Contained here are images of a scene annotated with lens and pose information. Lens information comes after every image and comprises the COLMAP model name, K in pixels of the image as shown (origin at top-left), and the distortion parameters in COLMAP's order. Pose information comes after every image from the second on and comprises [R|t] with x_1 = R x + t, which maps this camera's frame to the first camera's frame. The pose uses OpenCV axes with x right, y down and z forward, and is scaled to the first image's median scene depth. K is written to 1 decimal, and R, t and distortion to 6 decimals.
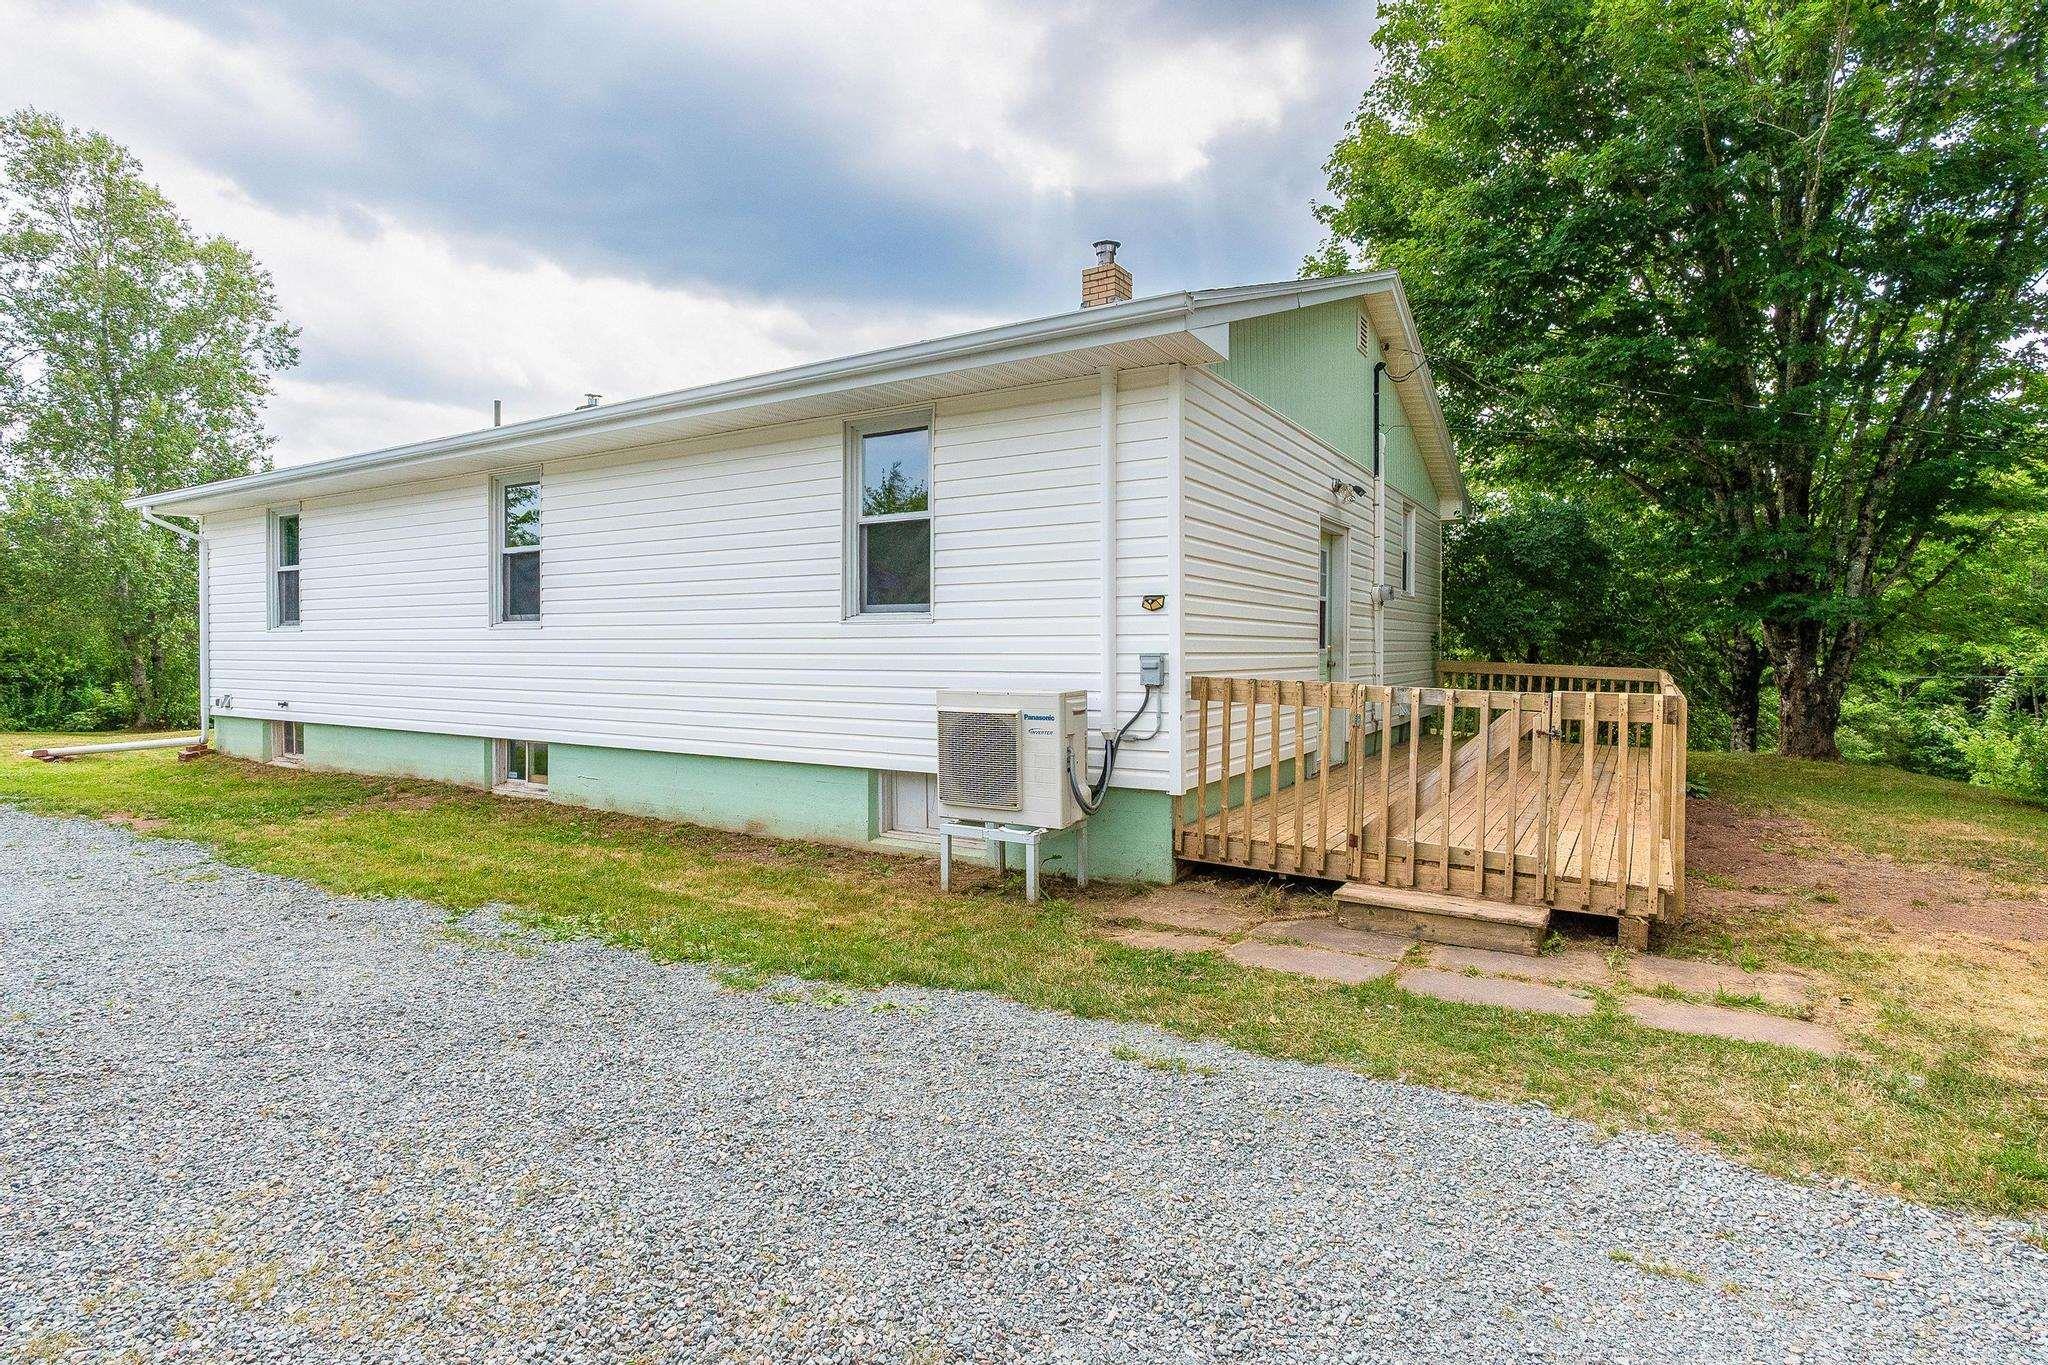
lens RADIAL K [[1038.5, 0, 1009.2], [0, 1038.5, 662.7], [0, 0, 1]] dist [-0.010626, 0.000520]
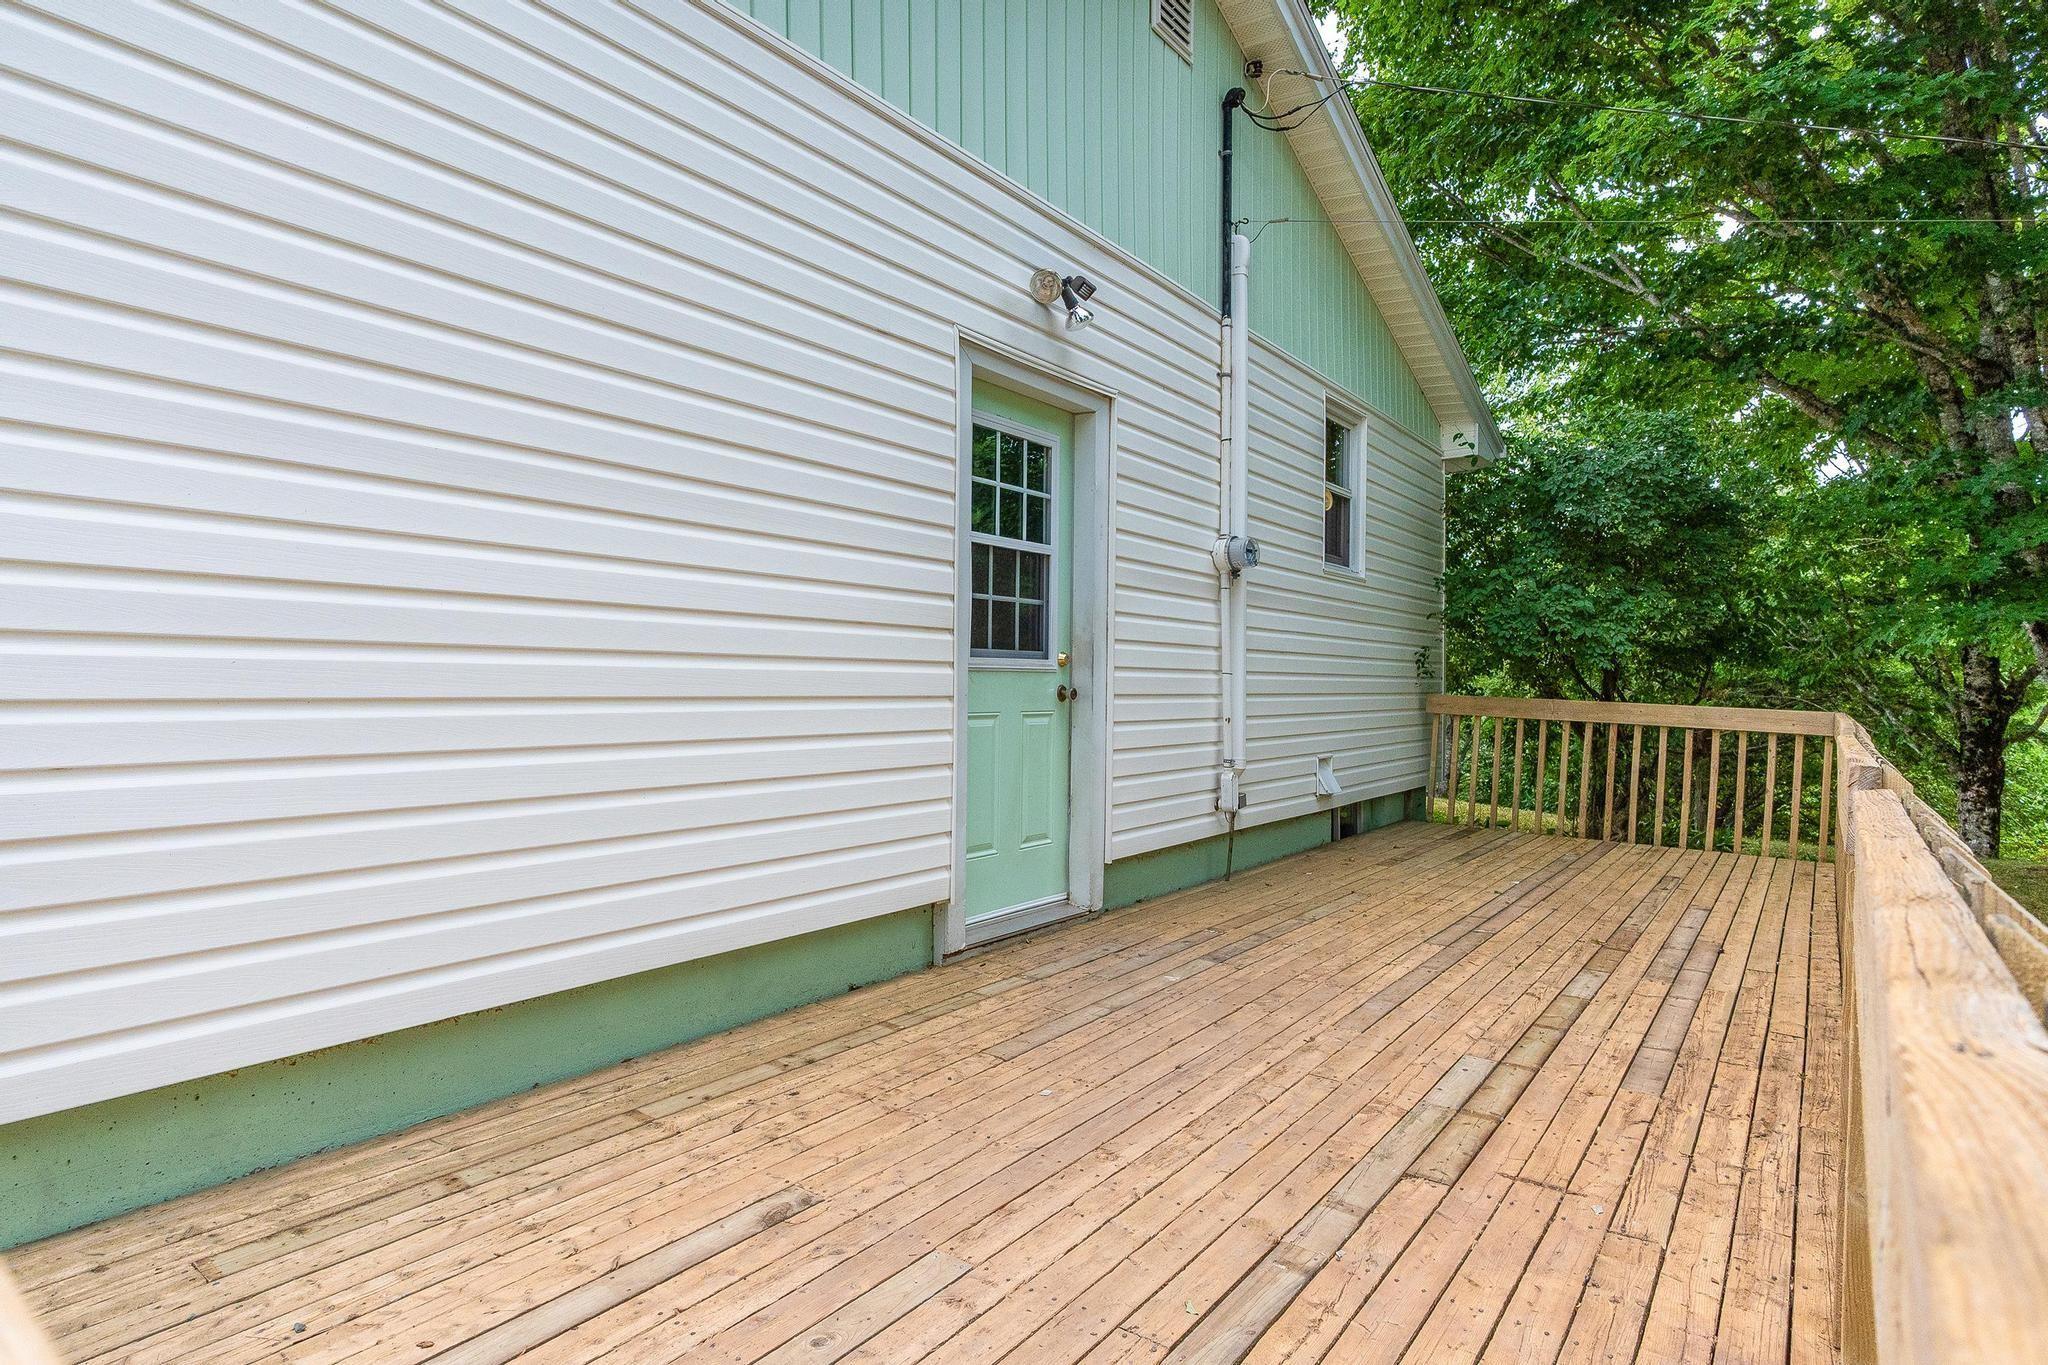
lens RADIAL K [[1038.5, 0, 1037.0], [0, 1038.5, 678.3], [0, 0, 1]] dist [-0.010626, 0.000520]
pose [[0.994937, 0.010928, -0.099903, 0.237537], [-0.012719, 0.999769, -0.017311, 0.002156], [0.099691, 0.018494, 0.994847, 0.375077]]
